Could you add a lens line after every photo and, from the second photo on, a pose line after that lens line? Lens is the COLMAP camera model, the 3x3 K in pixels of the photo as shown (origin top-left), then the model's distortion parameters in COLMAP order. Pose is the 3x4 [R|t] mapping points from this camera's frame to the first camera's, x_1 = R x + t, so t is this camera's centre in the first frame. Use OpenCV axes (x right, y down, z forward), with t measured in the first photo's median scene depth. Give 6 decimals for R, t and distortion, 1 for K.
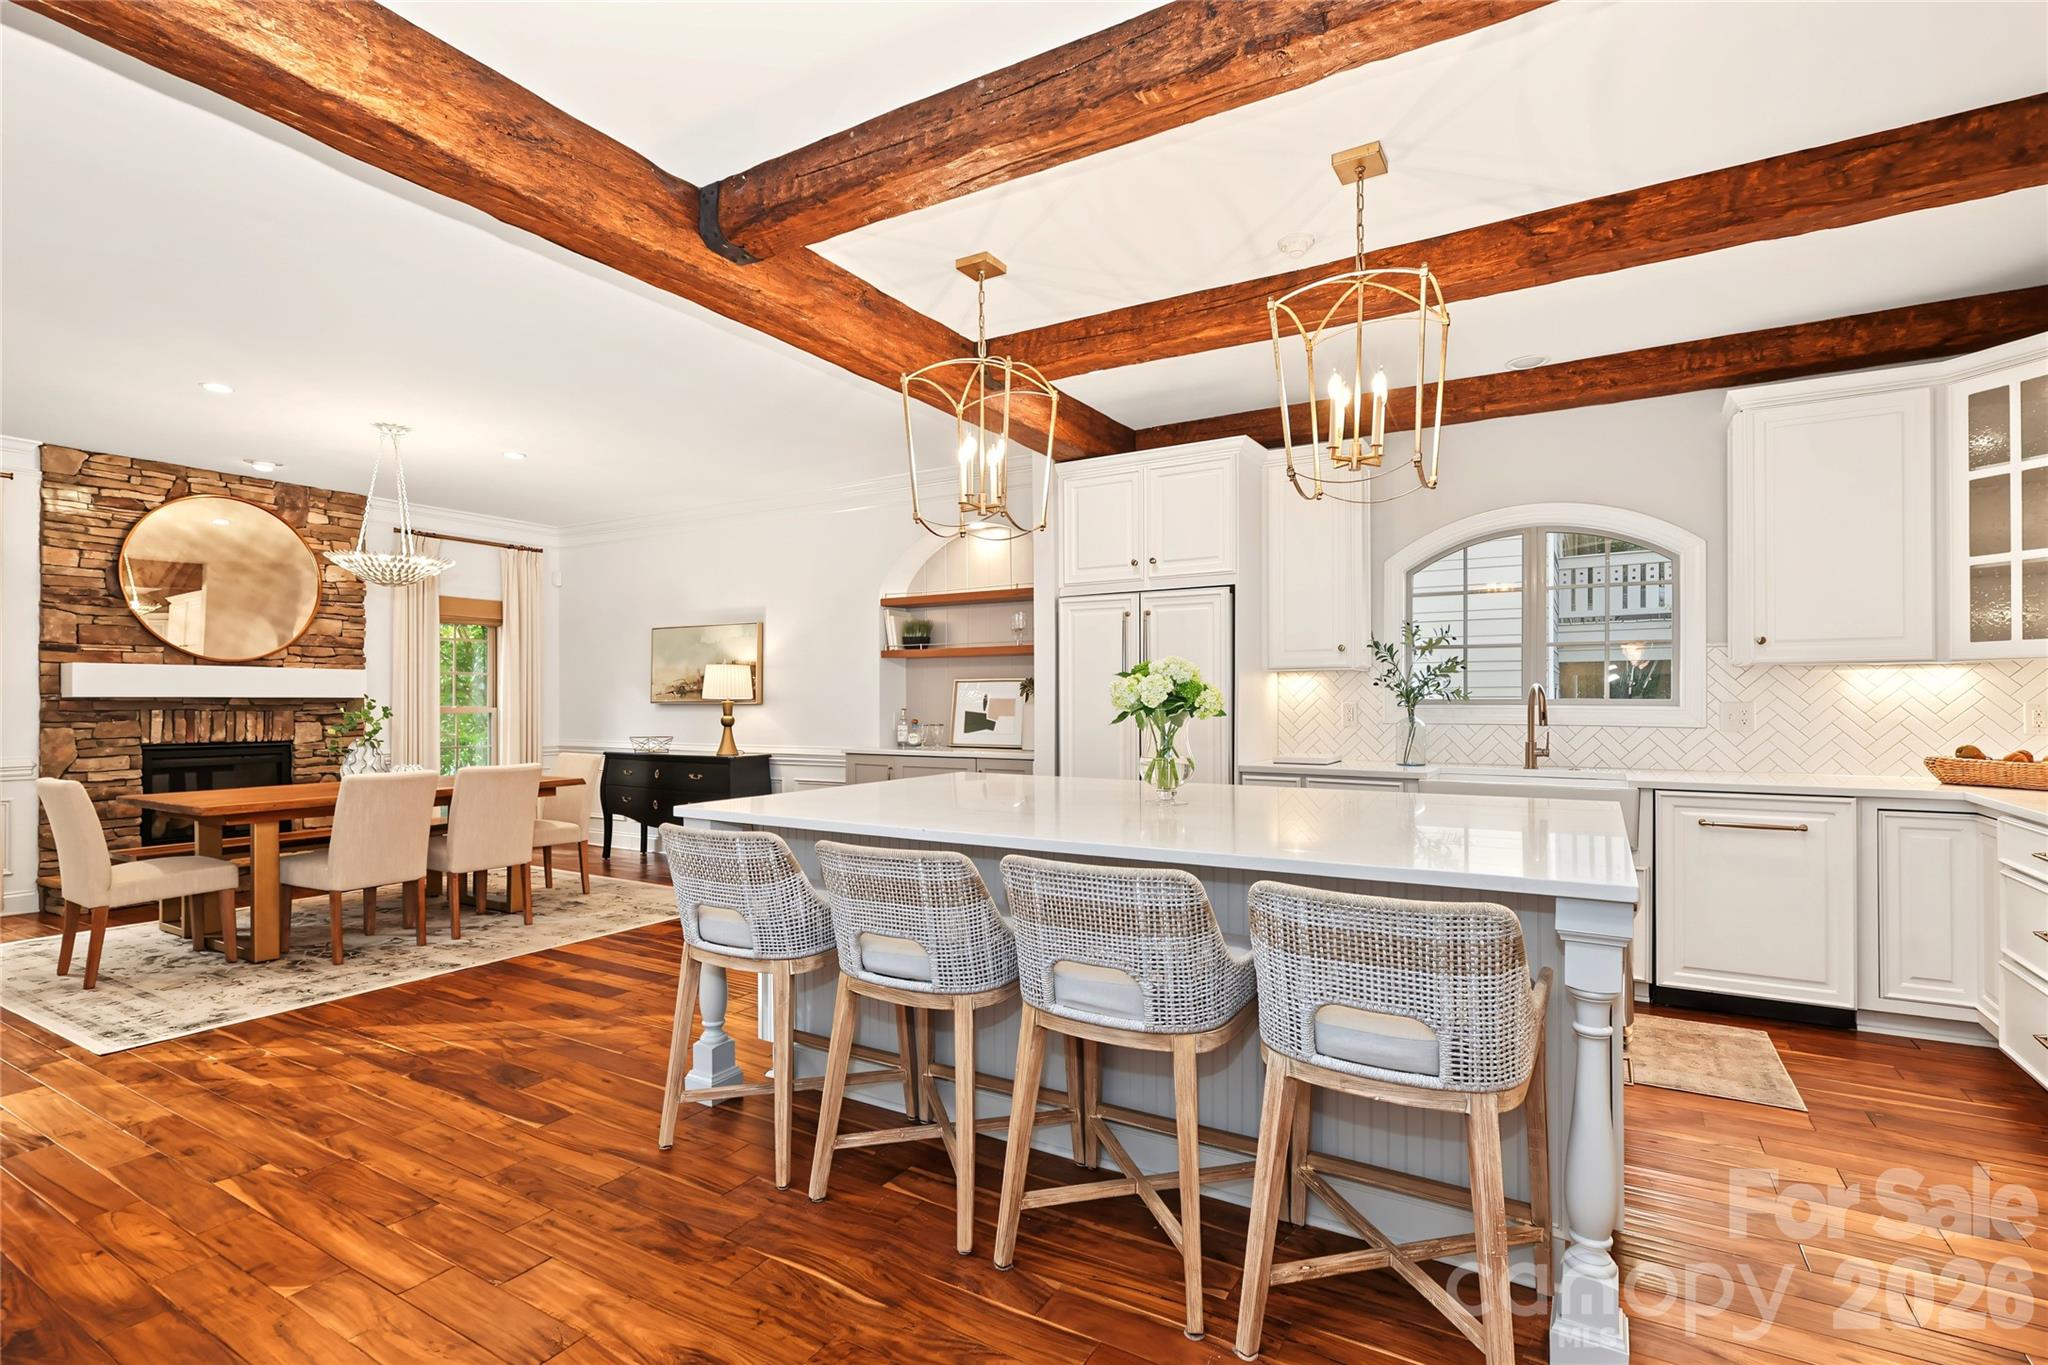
lens RADIAL K [[955.0, 0, 1014.3], [0, 955.0, 702.3], [0, 0, 1]] dist [0.002043, 0.002163]
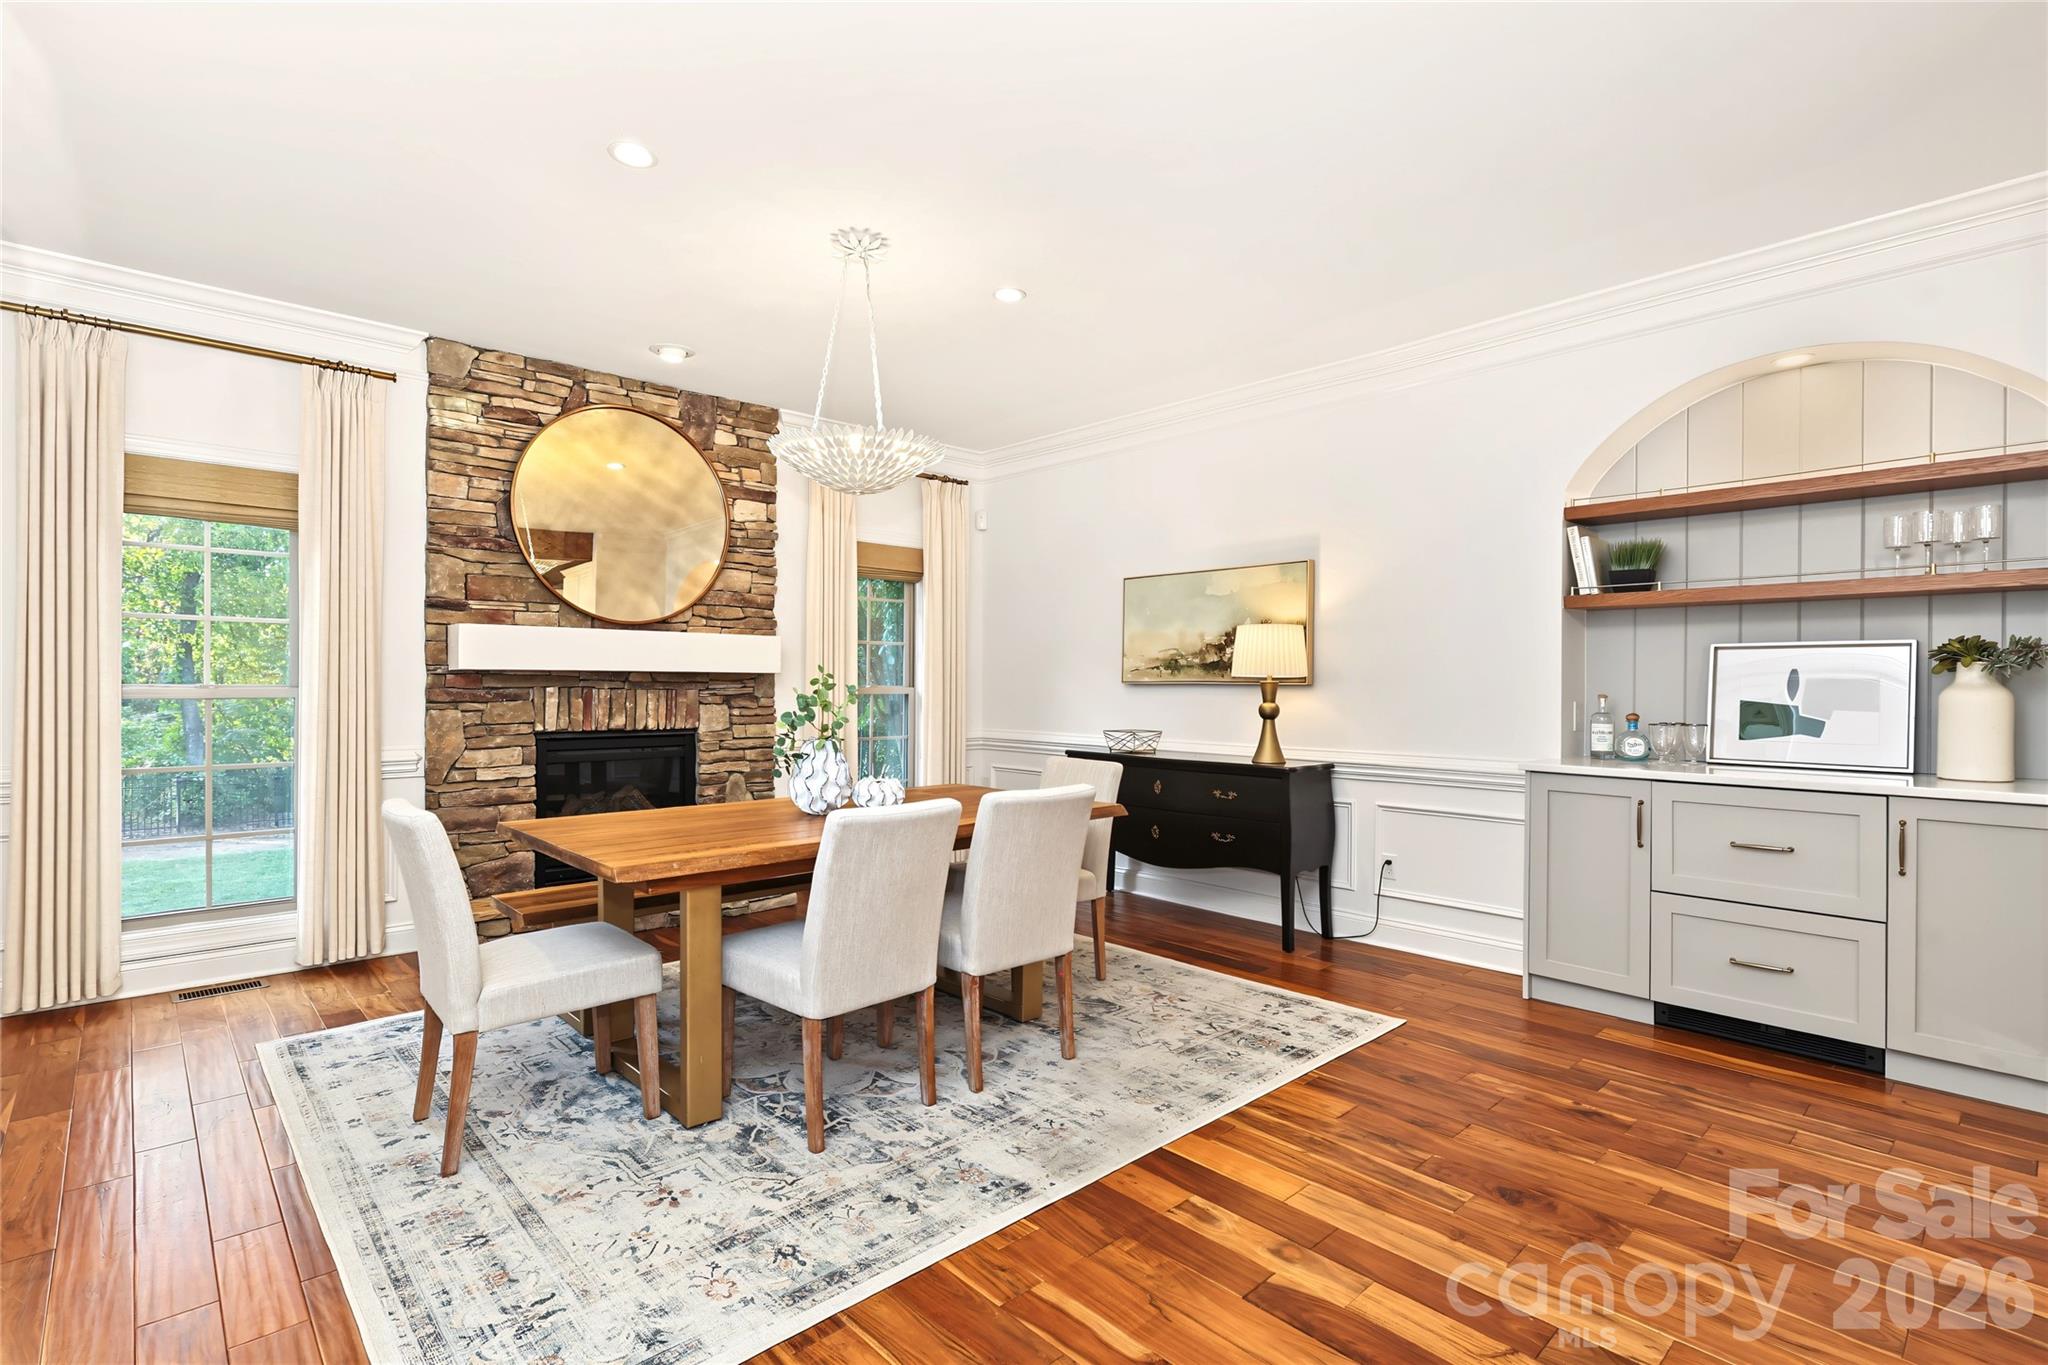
lens RADIAL K [[959.4, 0, 1023.2], [0, 959.4, 692.1], [0, 0, 1]] dist [-0.000457, 0.000118]
pose [[0.961860, 0.009253, -0.273387, -0.309638], [-0.006807, 0.999928, 0.009895, 0.001738], [0.273459, -0.007657, 0.961853, 0.350710]]
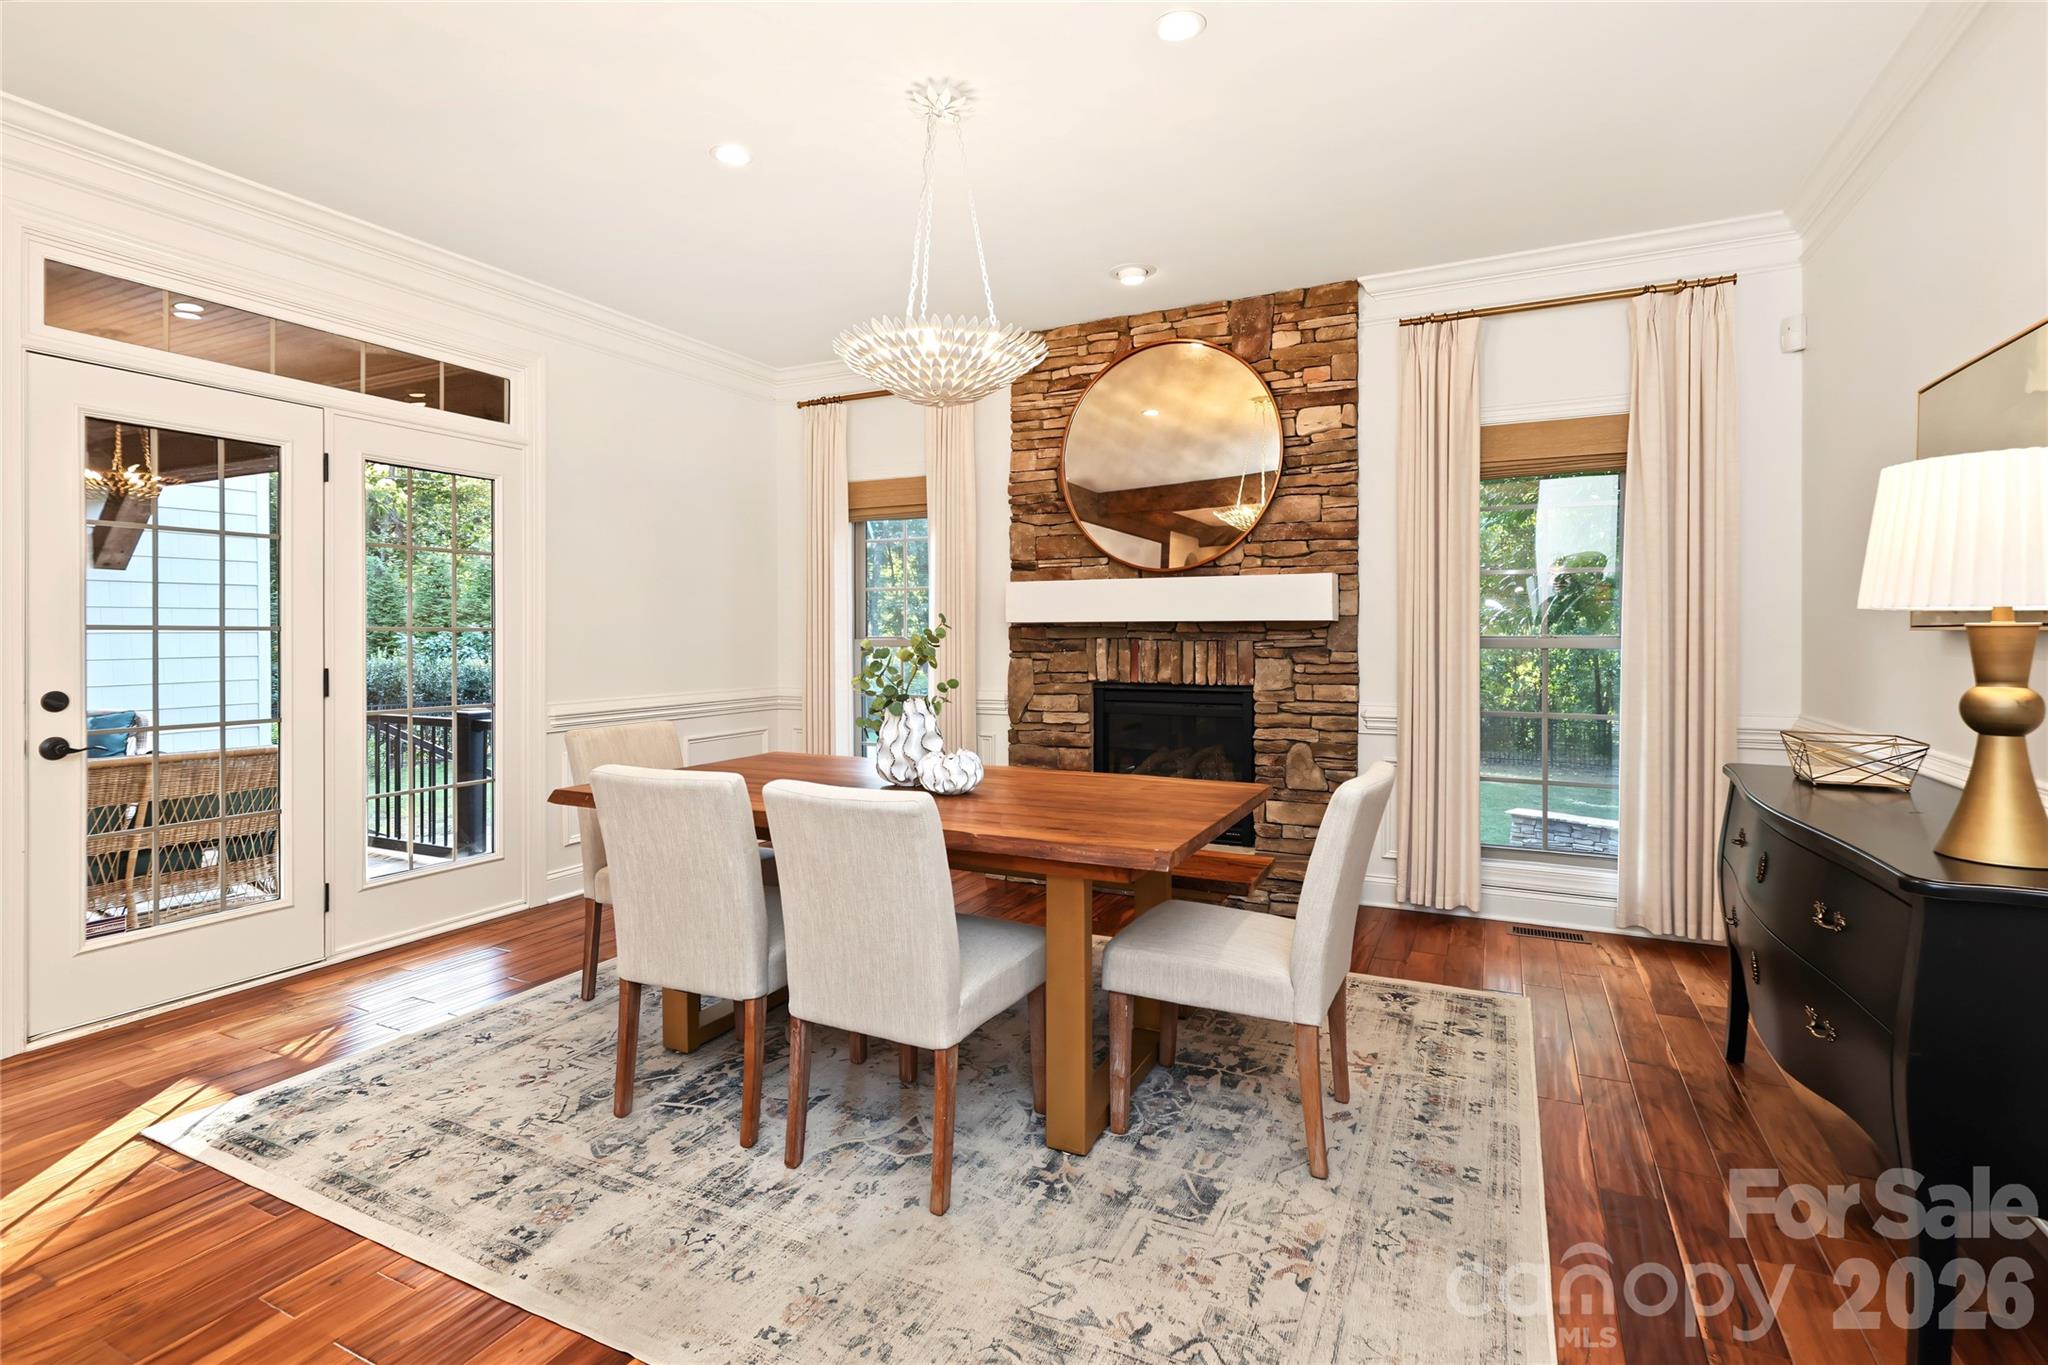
lens RADIAL K [[973.4, 0, 1011.1], [0, 973.4, 650.2], [0, 0, 1]] dist [-0.002787, -0.000639]
pose [[0.087816, 0.020454, -0.995927, -0.102756], [0.002480, 0.999782, 0.020752, 0.000840], [0.996134, -0.004292, 0.087746, 0.819051]]
